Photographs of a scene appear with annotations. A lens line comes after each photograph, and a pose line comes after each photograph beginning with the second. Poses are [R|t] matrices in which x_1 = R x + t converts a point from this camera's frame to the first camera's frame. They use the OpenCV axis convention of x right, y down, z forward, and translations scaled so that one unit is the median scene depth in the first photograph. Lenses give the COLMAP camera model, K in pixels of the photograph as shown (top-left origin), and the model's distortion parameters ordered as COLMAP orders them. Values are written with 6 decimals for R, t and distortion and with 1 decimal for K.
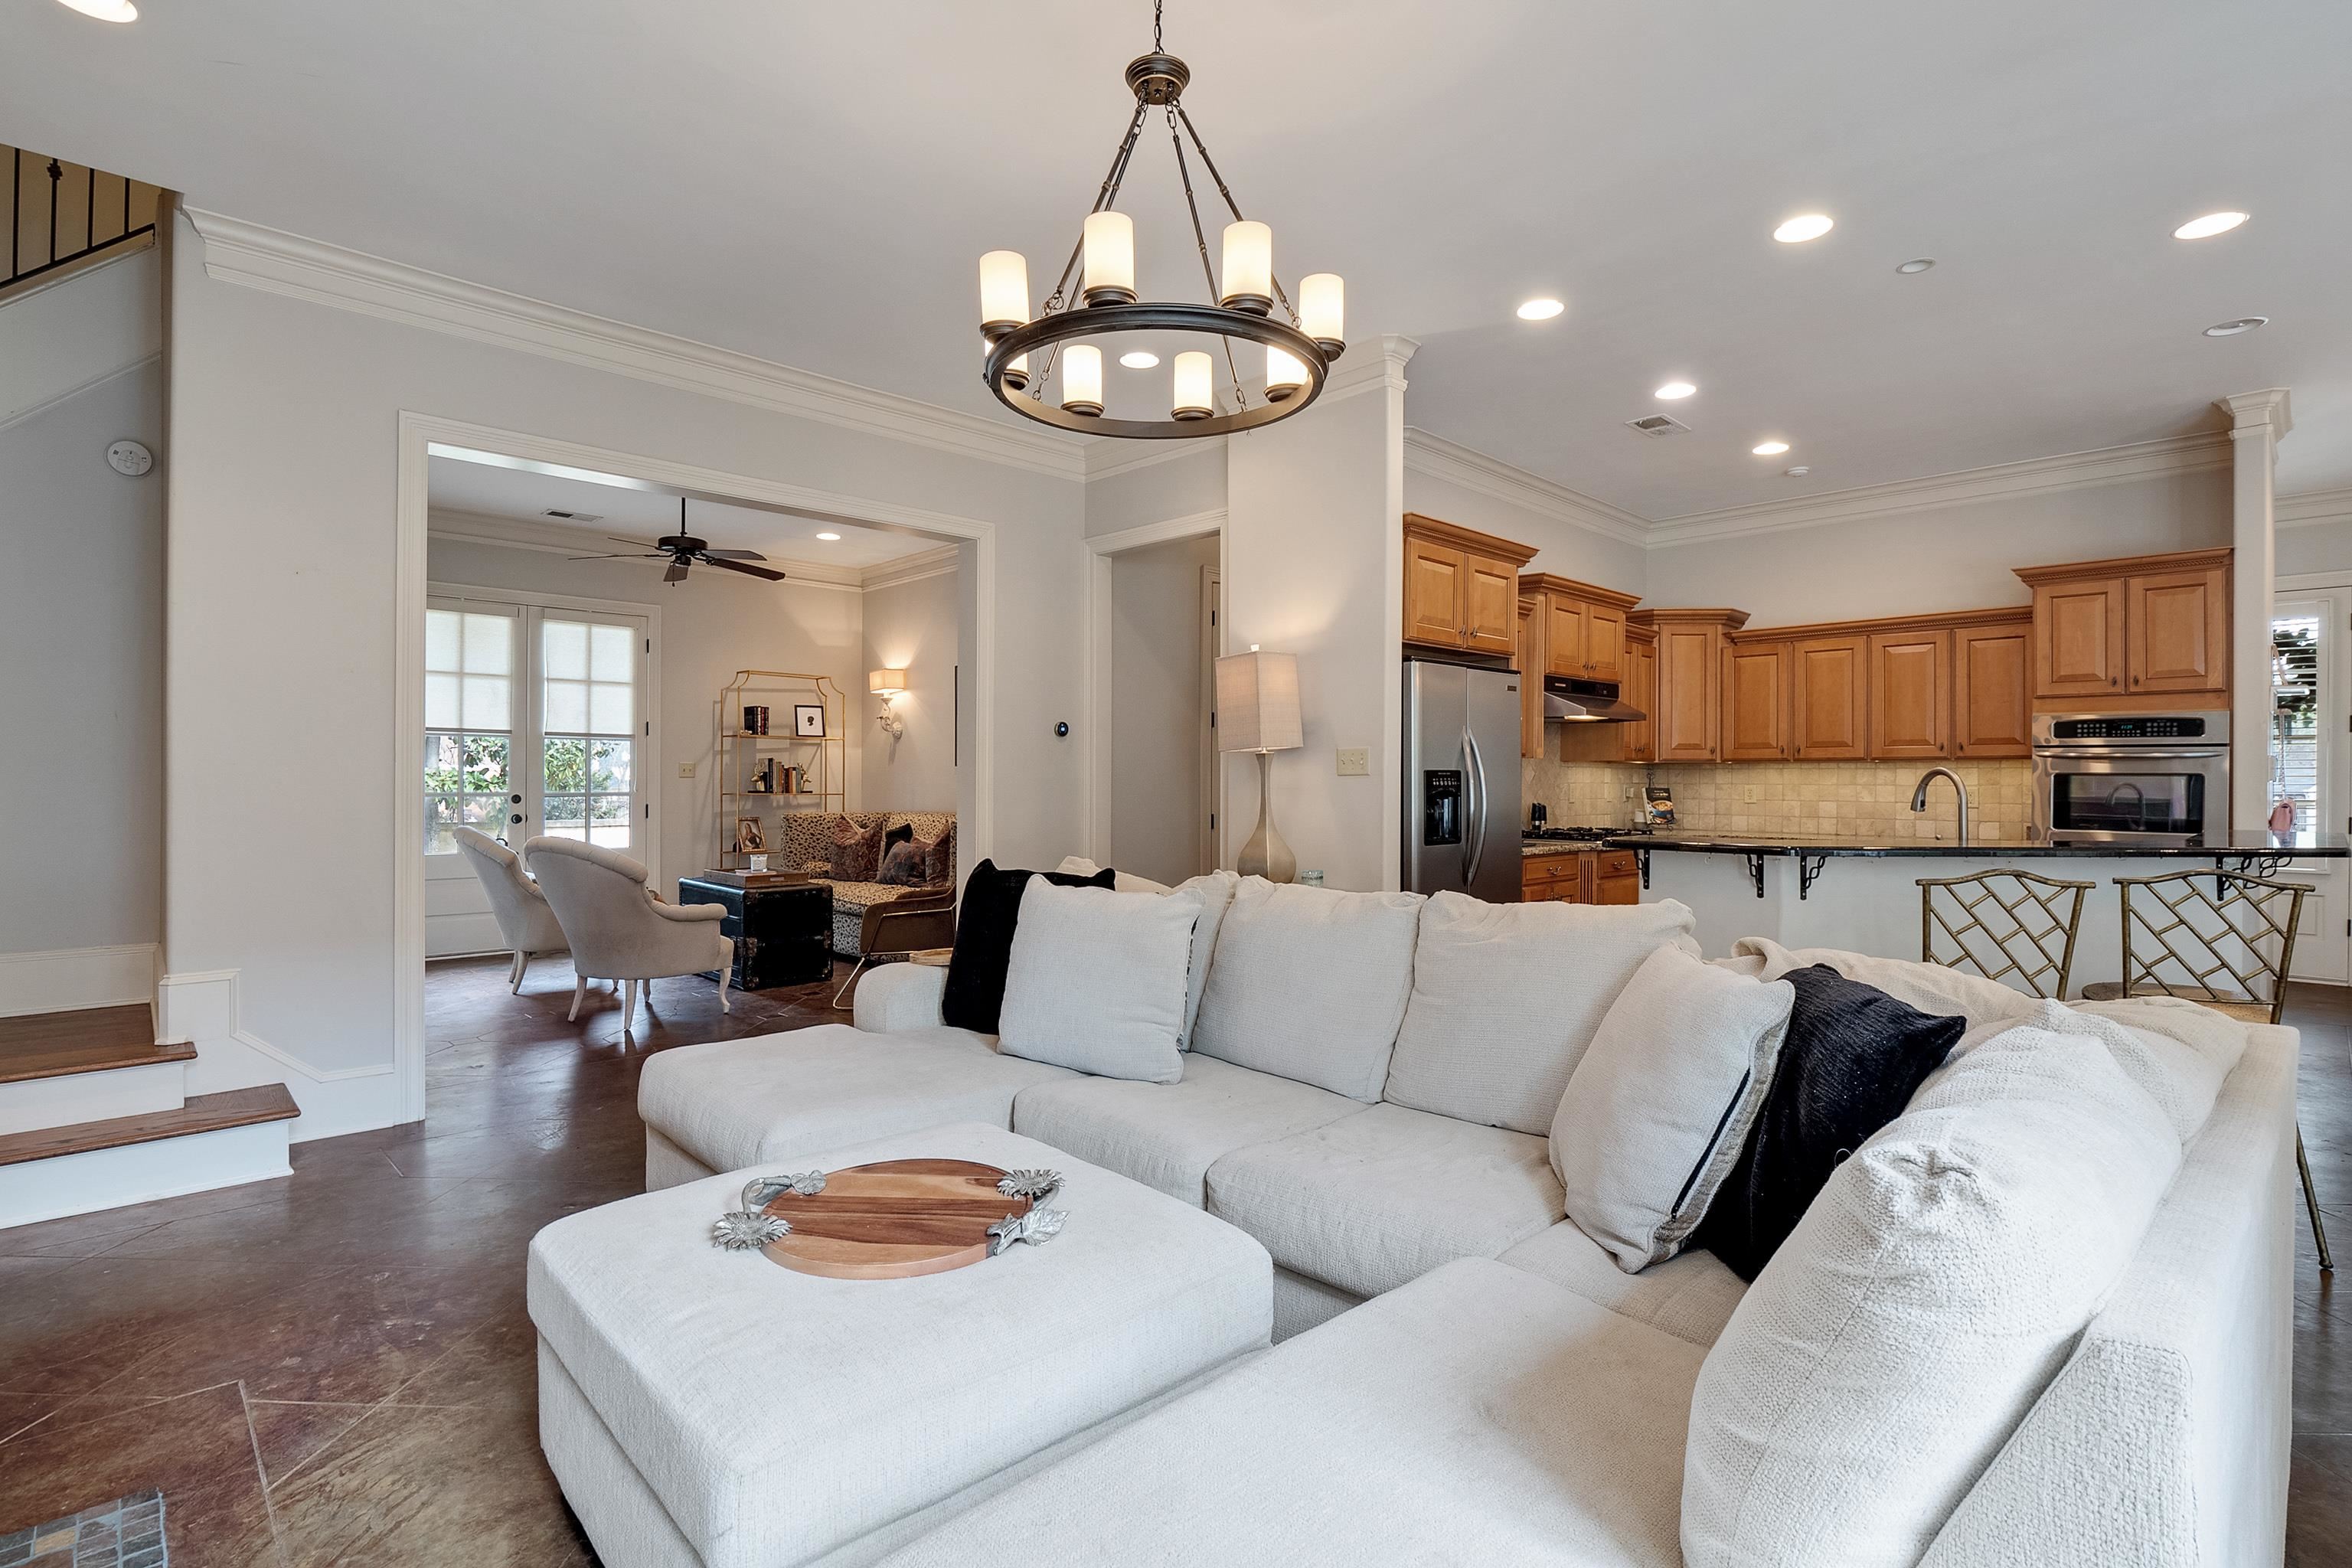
lens RADIAL K [[1122.7, 0, 1175.1], [0, 1122.7, 777.0], [0, 0, 1]] dist [0.000445, -0.009442]
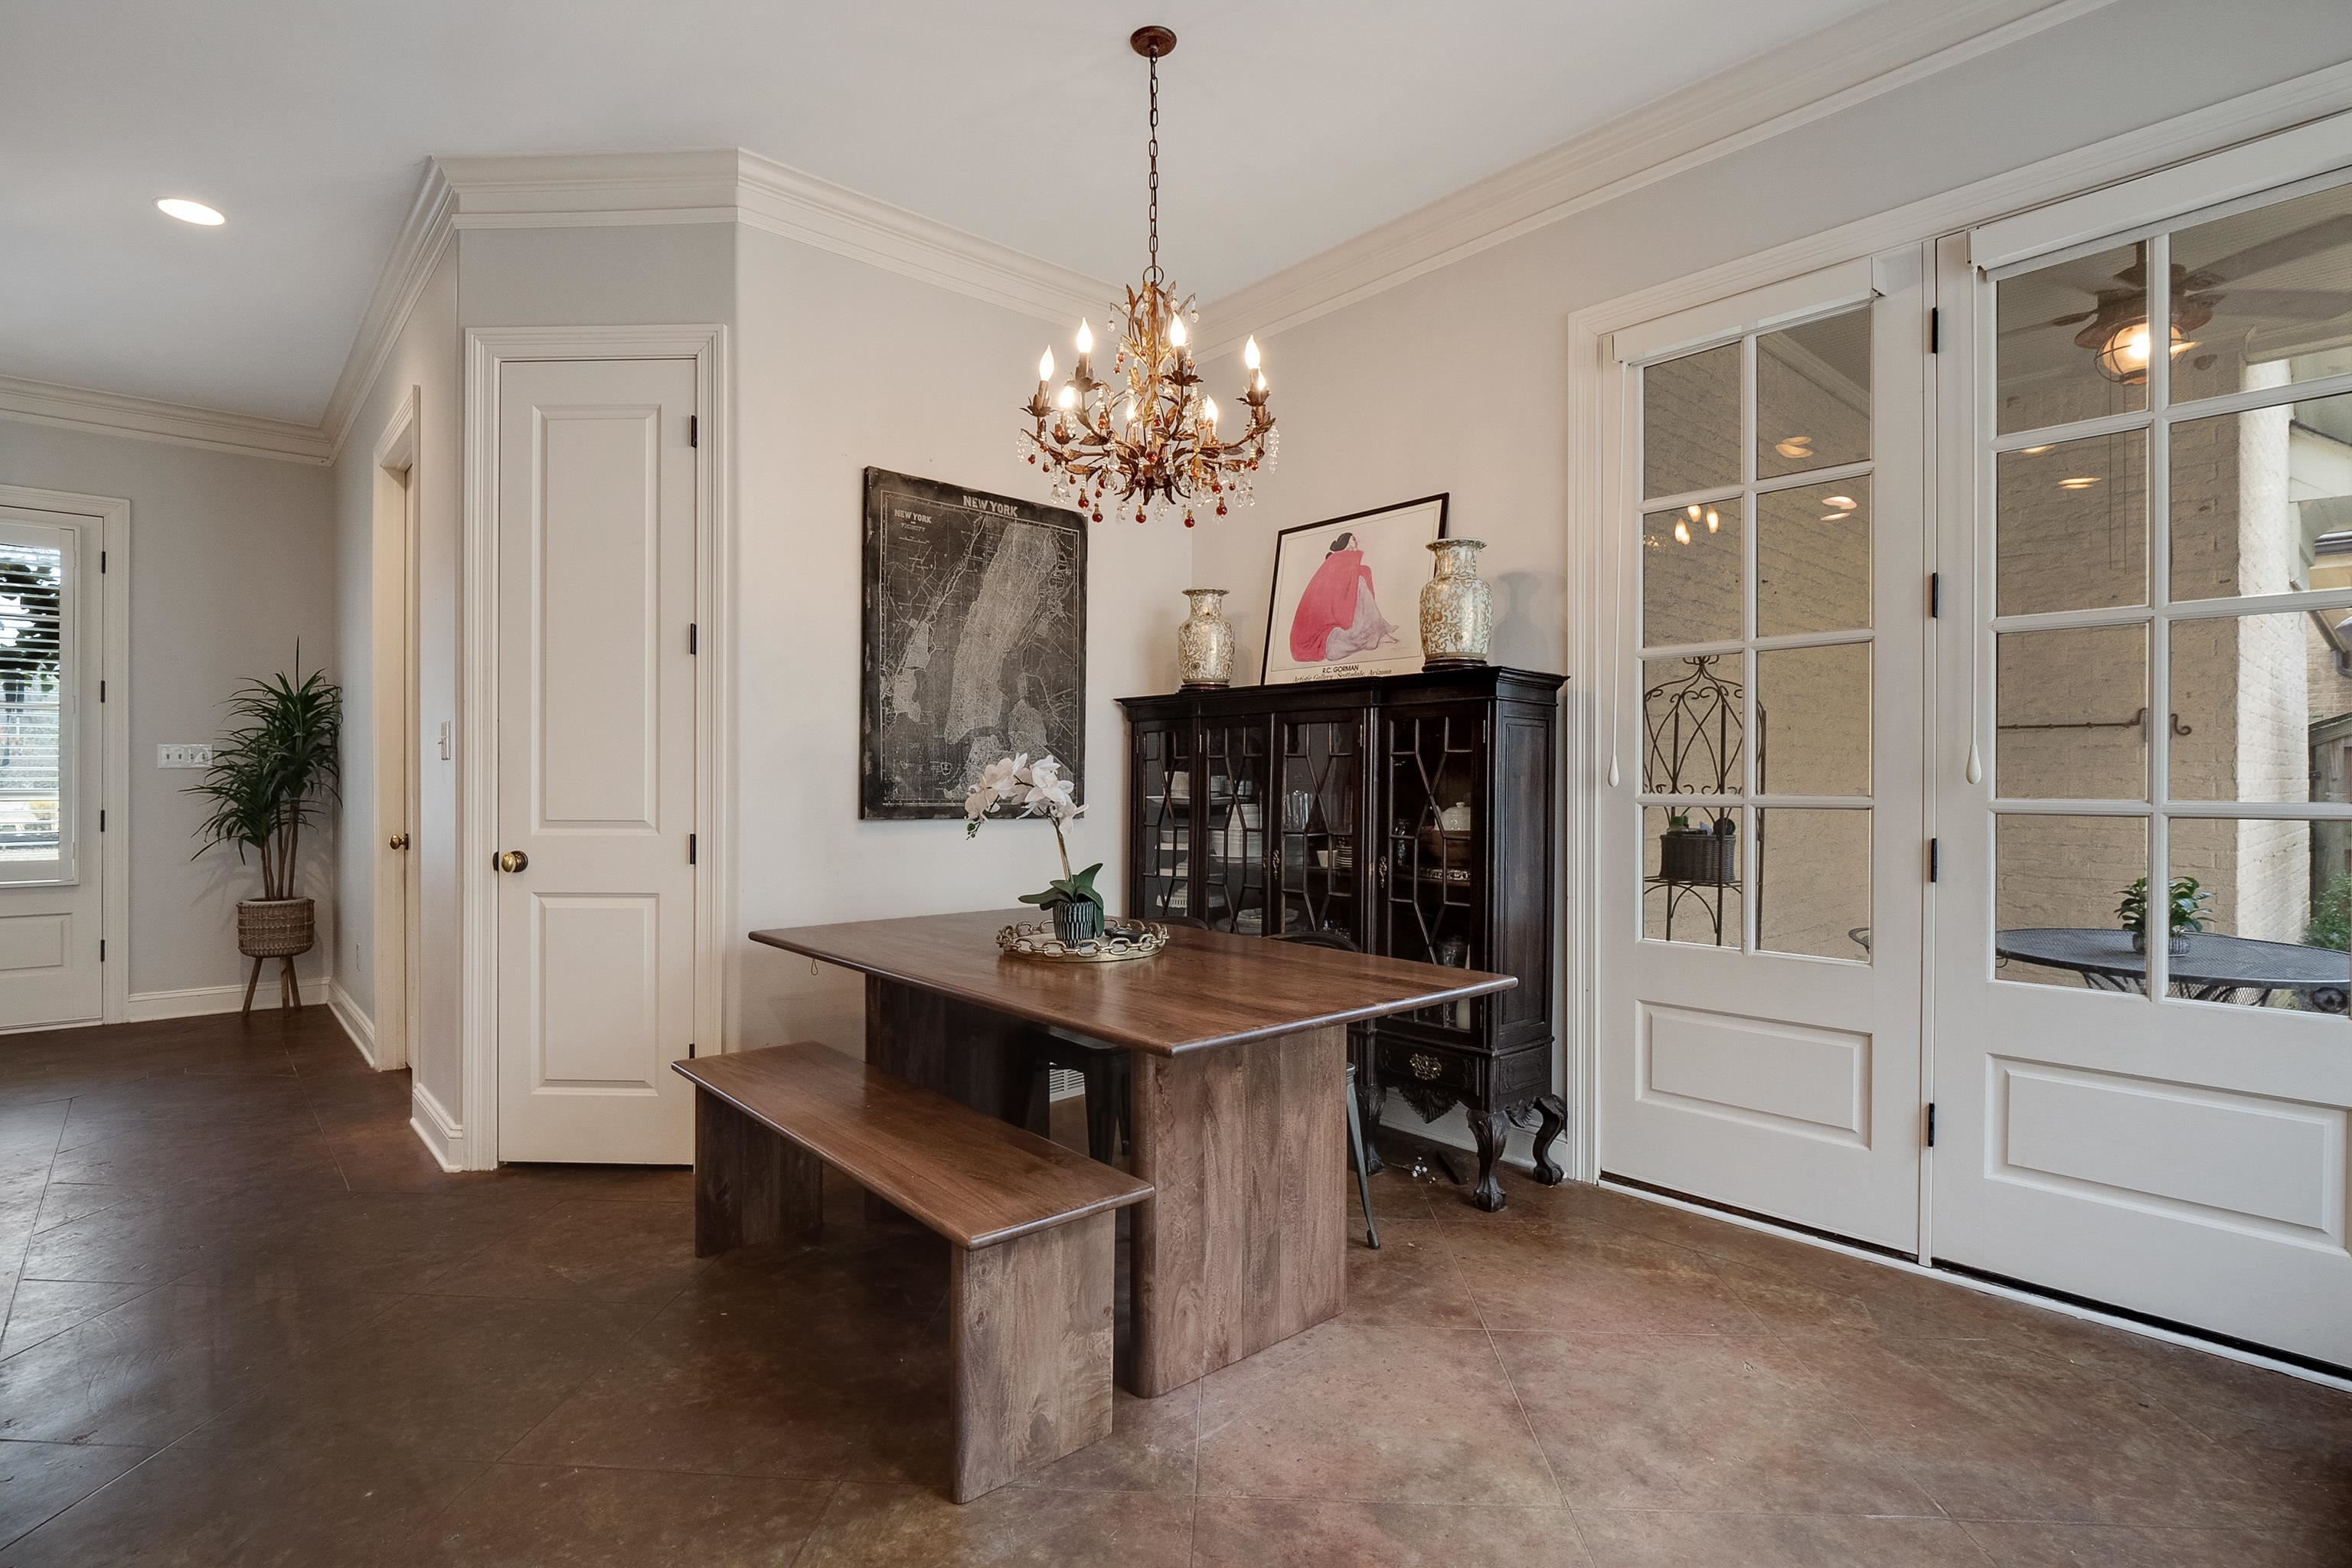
lens RADIAL K [[1126.1, 0, 1167.6], [0, 1126.1, 786.2], [0, 0, 1]] dist [-0.009150, -0.000631]
pose [[0.042452, -0.009279, 0.999055, 0.275893], [-0.002844, 0.999952, 0.009408, 0.008897], [-0.999094, -0.003241, 0.042423, 0.195235]]
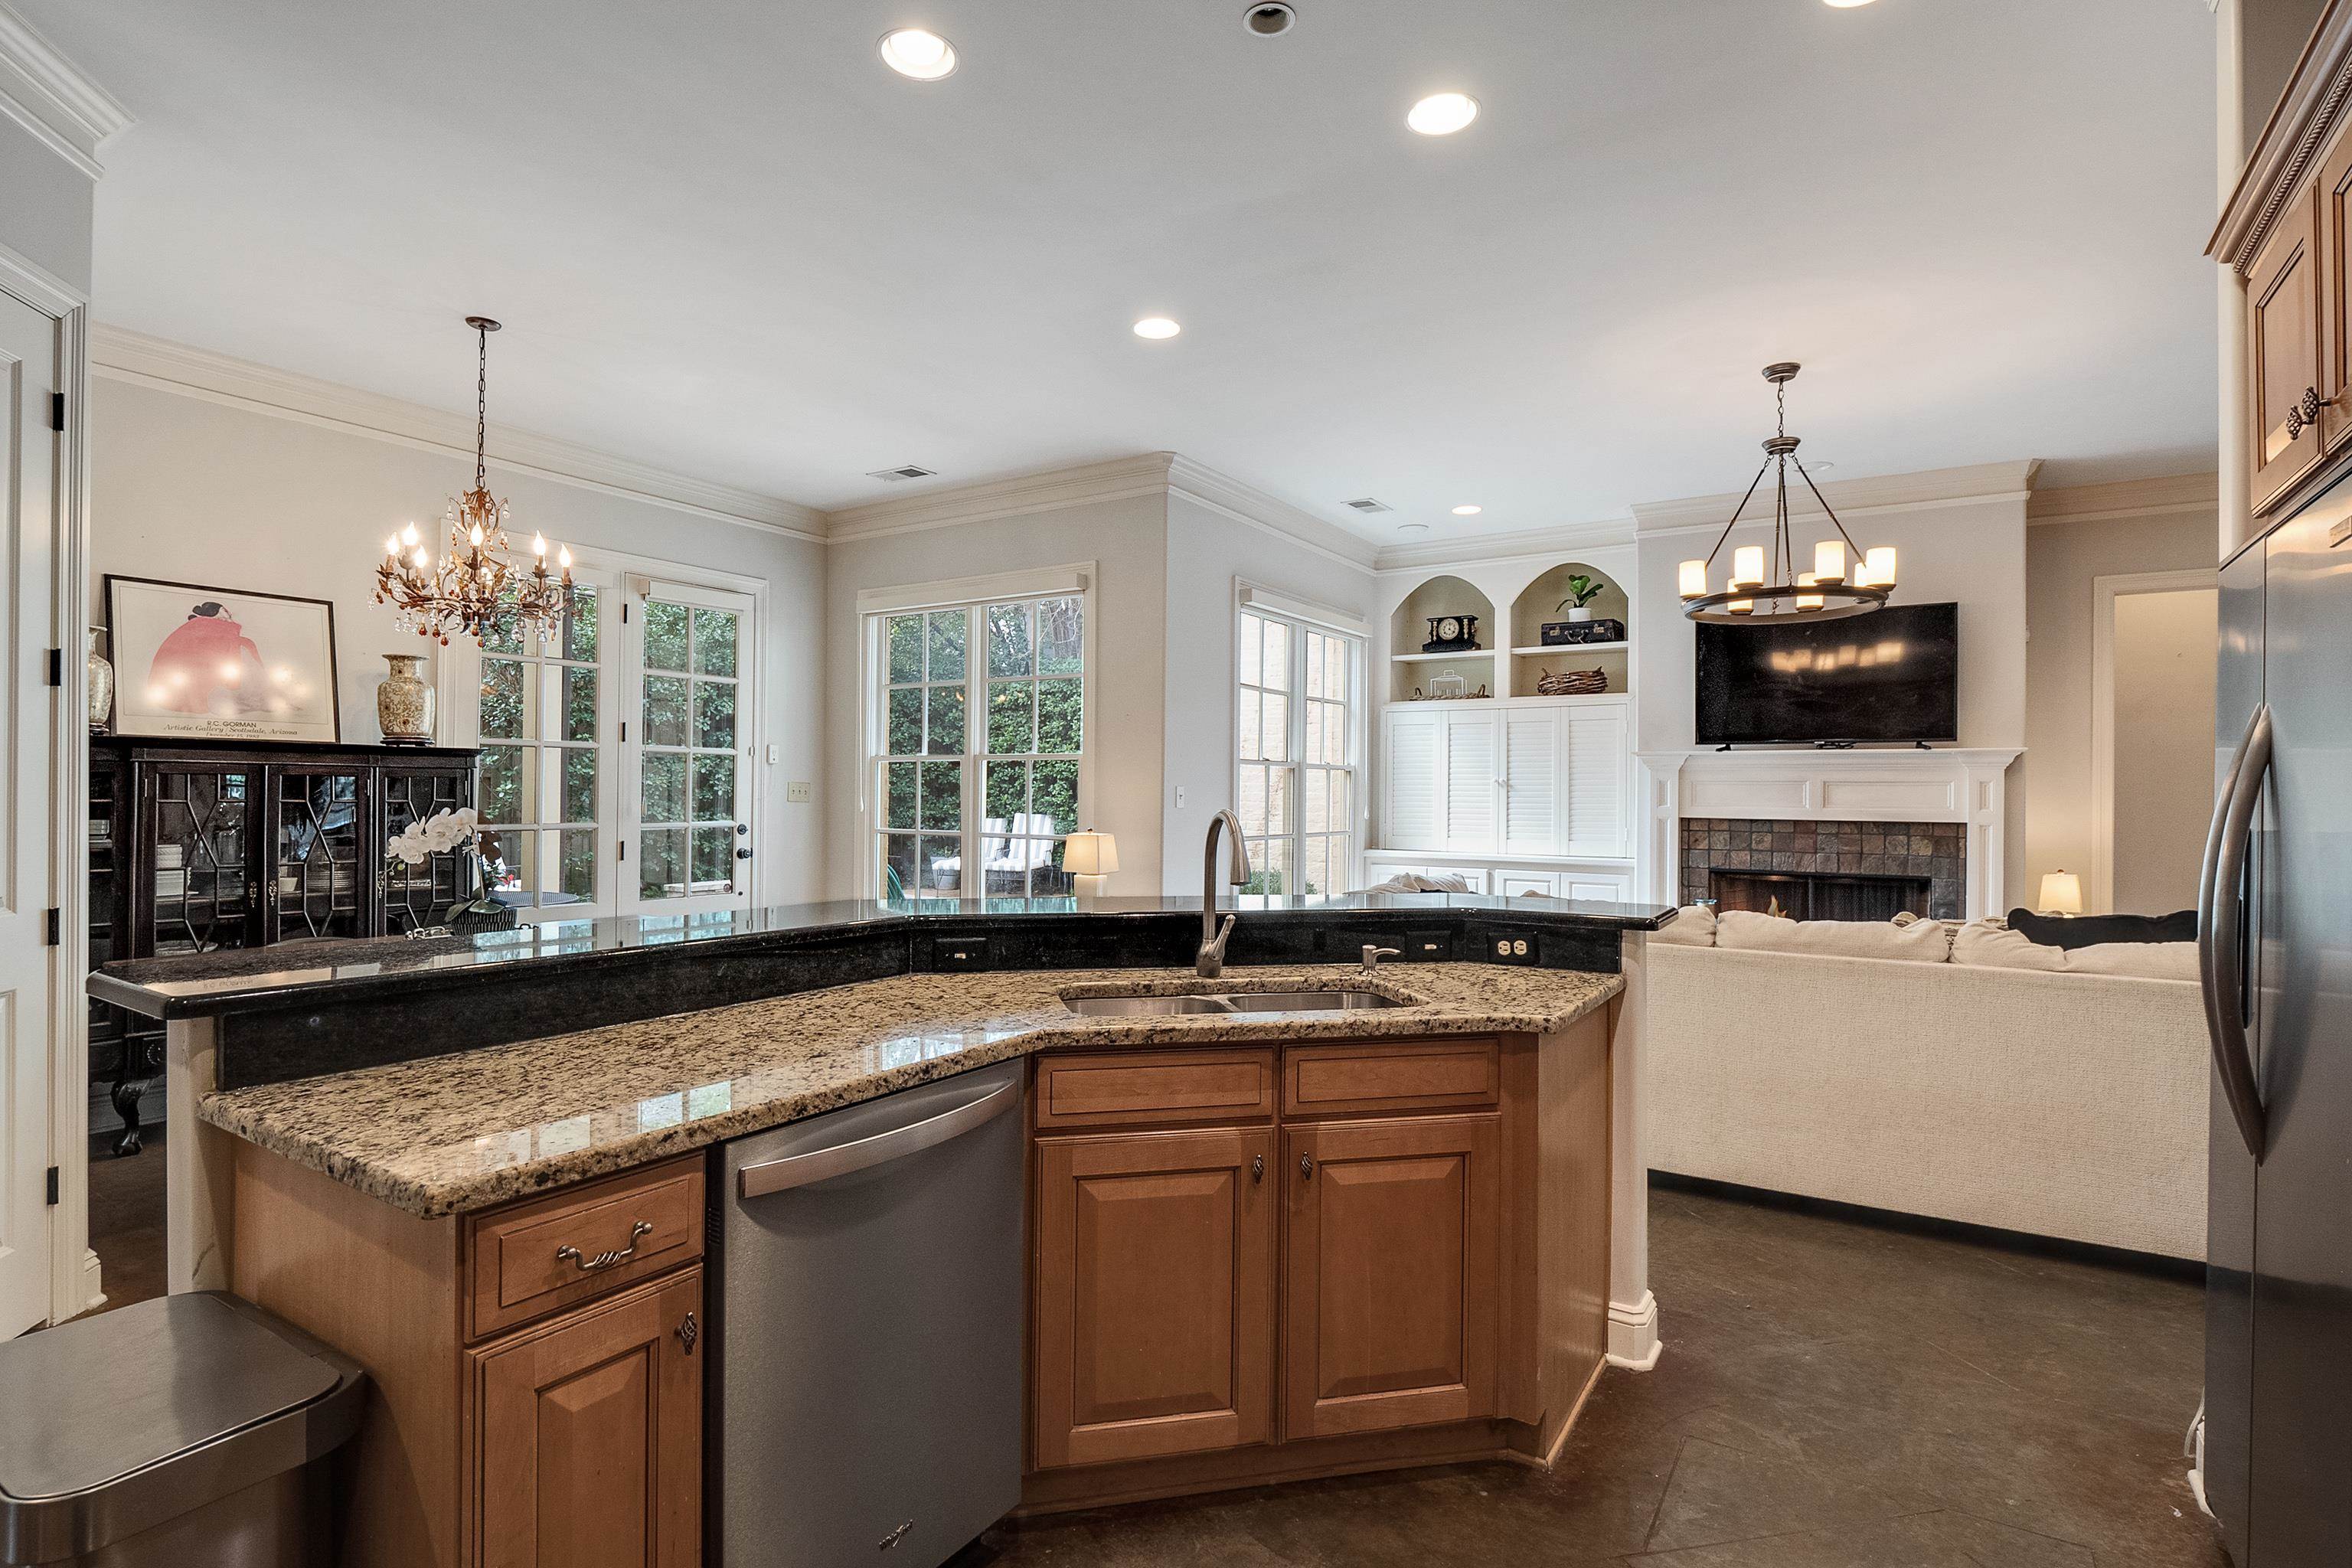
lens RADIAL K [[1152.8, 0, 1166.7], [0, 1152.8, 790.4], [0, 0, 1]] dist [0.000549, -0.009451]
pose [[-0.975173, -0.013655, -0.221025, 0.449360], [-0.012567, 0.999901, -0.006327, -0.007340], [0.221090, -0.003392, -0.975248, 0.860056]]
